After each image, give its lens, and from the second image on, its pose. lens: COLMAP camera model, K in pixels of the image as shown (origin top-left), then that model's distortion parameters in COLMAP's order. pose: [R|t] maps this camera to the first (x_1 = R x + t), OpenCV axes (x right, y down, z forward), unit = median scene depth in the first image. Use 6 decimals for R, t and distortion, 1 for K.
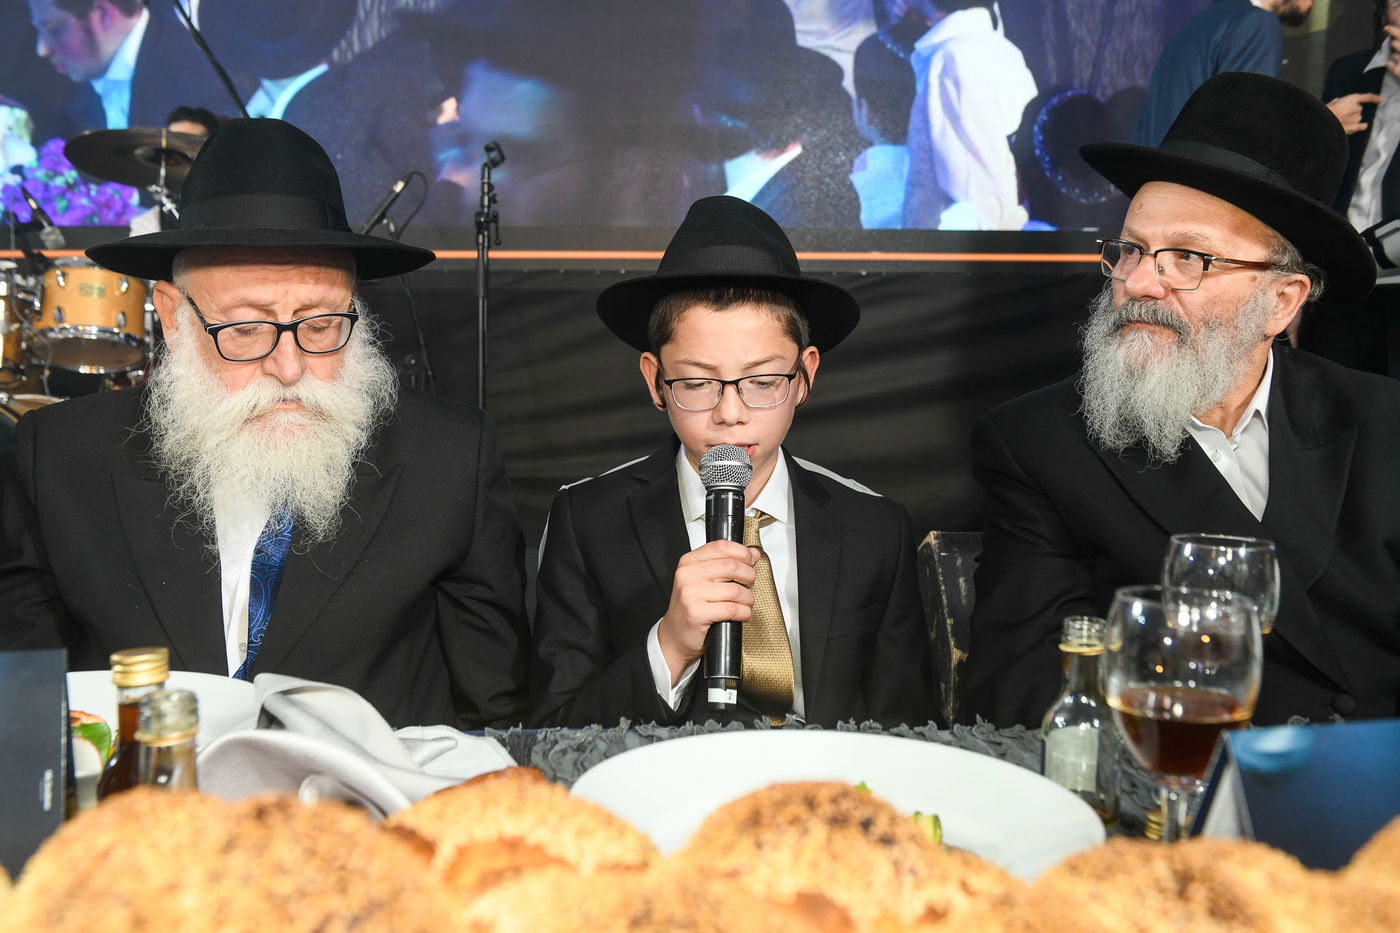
lens RADIAL K [[1455.2, 0, 700.0], [0, 1455.2, 466.5], [0, 0, 1]] dist [0.052205, 0.008425]
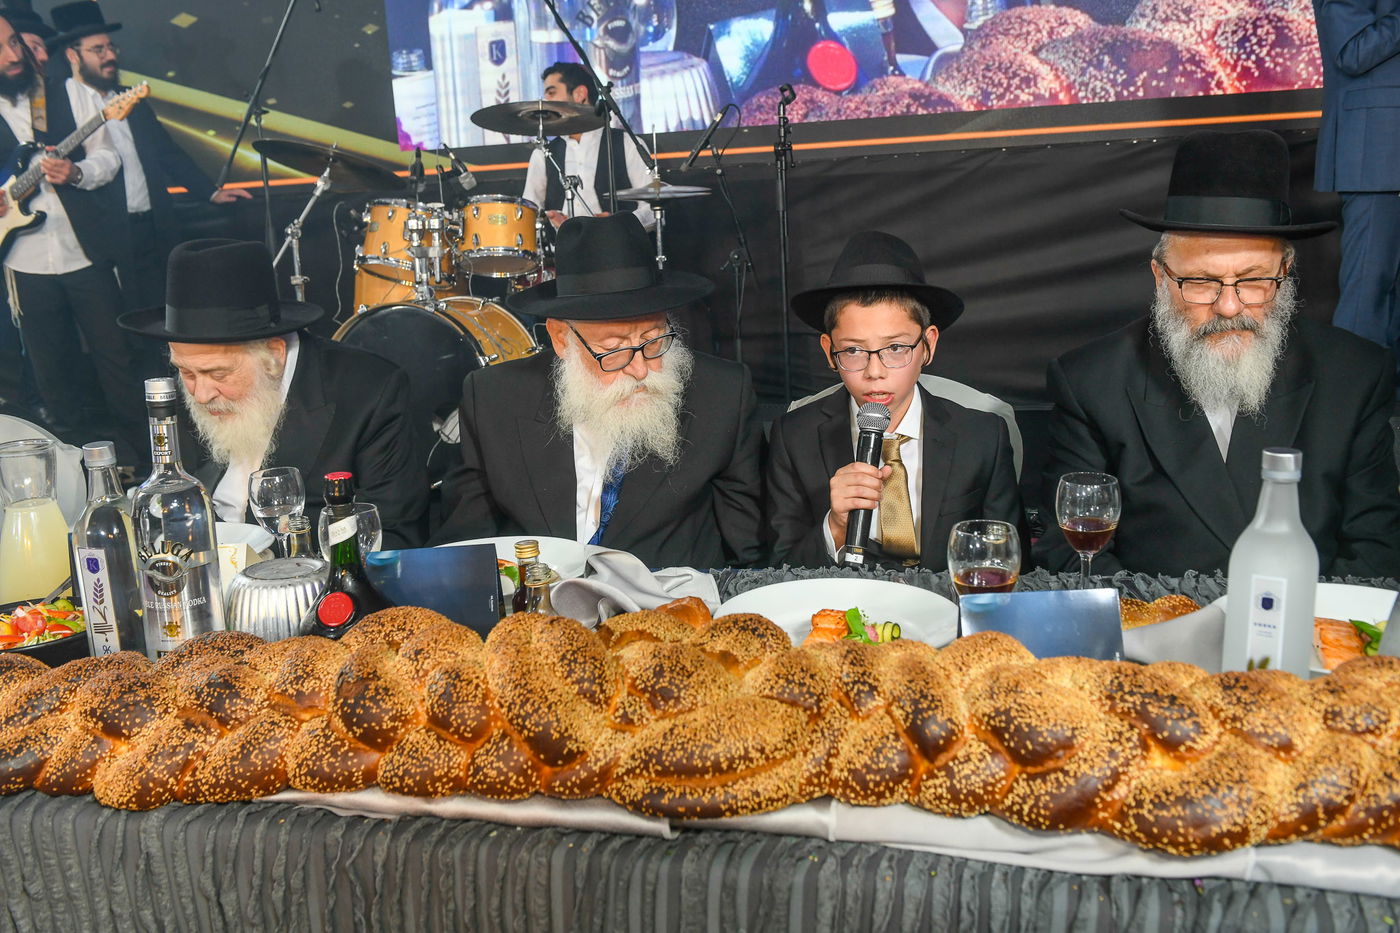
lens RADIAL K [[1363.7, 0, 700.0], [0, 1363.7, 466.5], [0, 0, 1]] dist [0.545561, -0.000777]
pose [[0.966958, 0.003226, -0.254914, 0.219169], [0.031297, 0.990854, 0.131259, -0.136904], [0.253006, -0.134901, 0.958014, -0.499349]]
